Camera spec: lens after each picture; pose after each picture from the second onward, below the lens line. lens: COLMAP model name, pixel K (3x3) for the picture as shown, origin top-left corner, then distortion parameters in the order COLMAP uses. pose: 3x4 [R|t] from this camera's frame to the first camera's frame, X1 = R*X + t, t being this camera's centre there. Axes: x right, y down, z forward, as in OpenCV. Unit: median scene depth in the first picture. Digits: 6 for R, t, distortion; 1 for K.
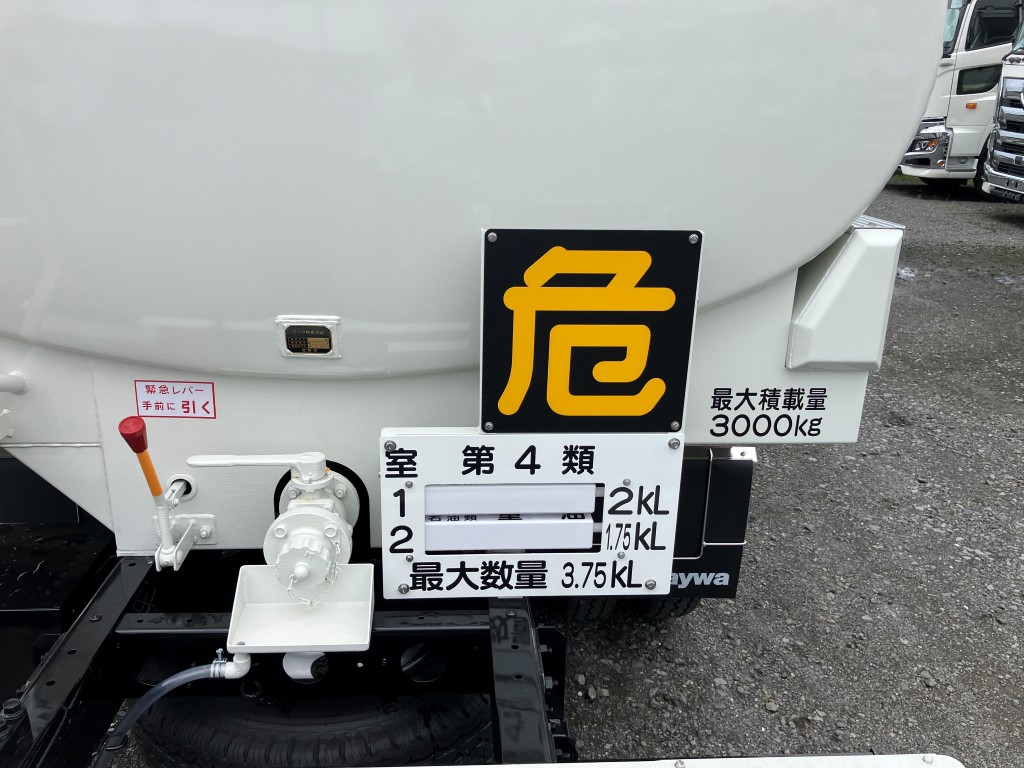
lens RADIAL K [[820.8, 0, 505.5], [0, 820.8, 386.5], [0, 0, 1]] dist [0.013049, -0.016029]
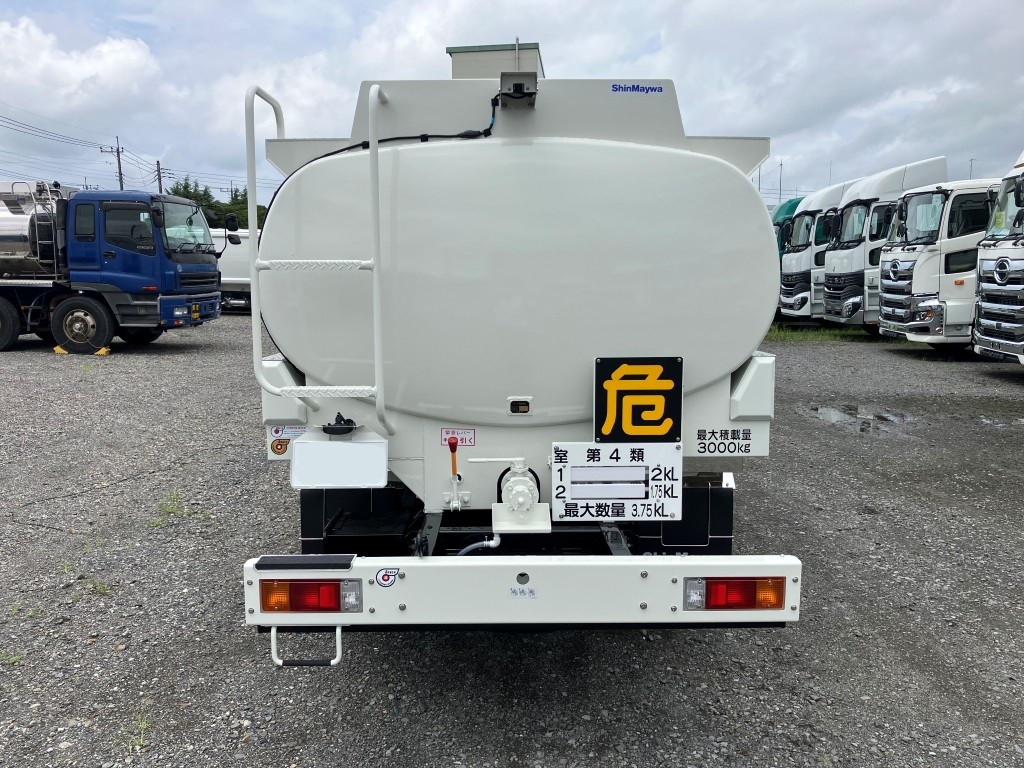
lens RADIAL K [[843.3, 0, 512.0], [0, 843.3, 384.0], [0, 0, 1]] dist [-0.001415, -0.005037]
pose [[0.998705, -0.024329, -0.044671, -0.145732], [0.014142, 0.976383, -0.215584, 0.385364], [0.048861, 0.214673, 0.975463, -1.324955]]
